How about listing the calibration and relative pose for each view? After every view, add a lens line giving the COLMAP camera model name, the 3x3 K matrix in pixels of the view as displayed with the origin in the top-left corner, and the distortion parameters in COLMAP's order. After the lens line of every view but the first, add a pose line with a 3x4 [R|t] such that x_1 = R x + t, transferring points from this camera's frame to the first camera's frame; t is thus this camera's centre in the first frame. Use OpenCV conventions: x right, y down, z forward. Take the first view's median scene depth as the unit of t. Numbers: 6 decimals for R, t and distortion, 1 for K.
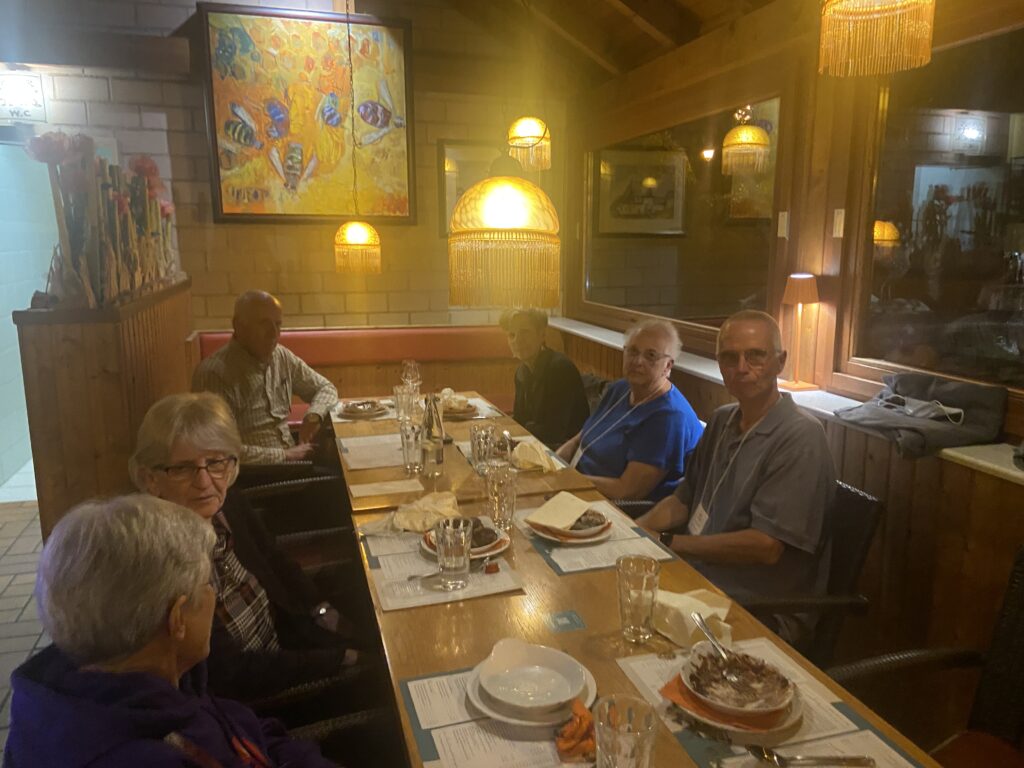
lens RADIAL K [[794.2, 0, 514.3], [0, 794.2, 383.8], [0, 0, 1]] dist [0.106922, -0.140325]
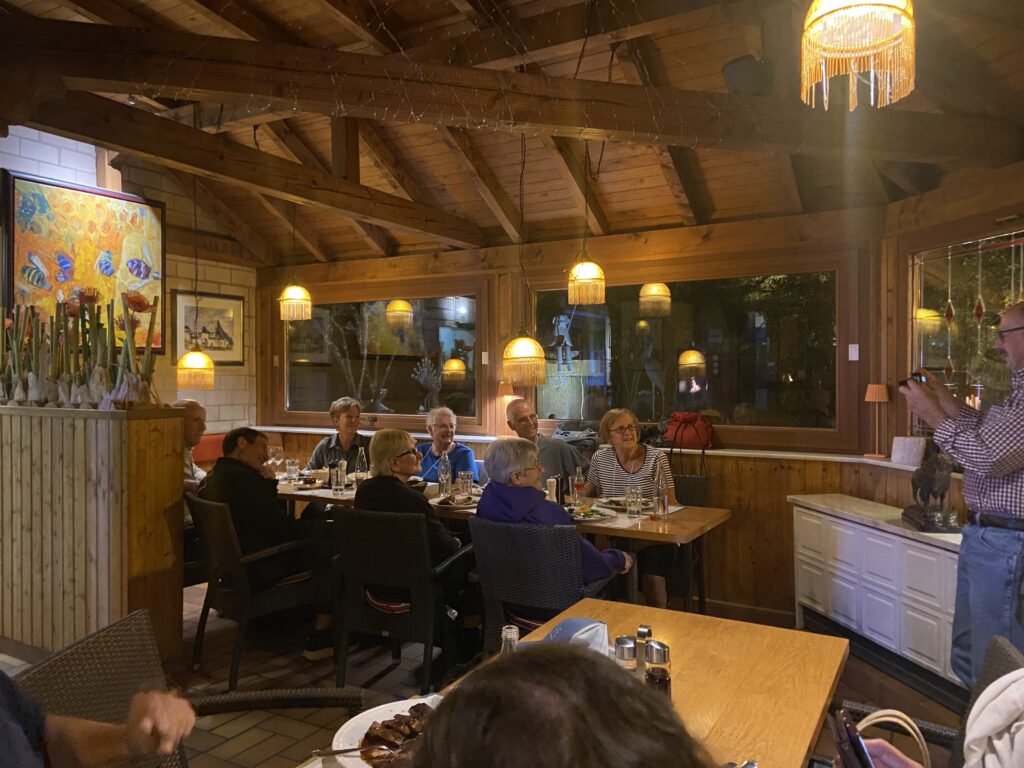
lens RADIAL K [[794.2, 0, 512.0], [0, 794.2, 382.6], [0, 0, 1]] dist [0.106922, -0.140325]
pose [[0.733229, -0.009086, 0.679921, -0.627118], [0.122857, 0.985225, -0.119324, 0.065870], [-0.668790, 0.171025, 0.723512, -0.286366]]
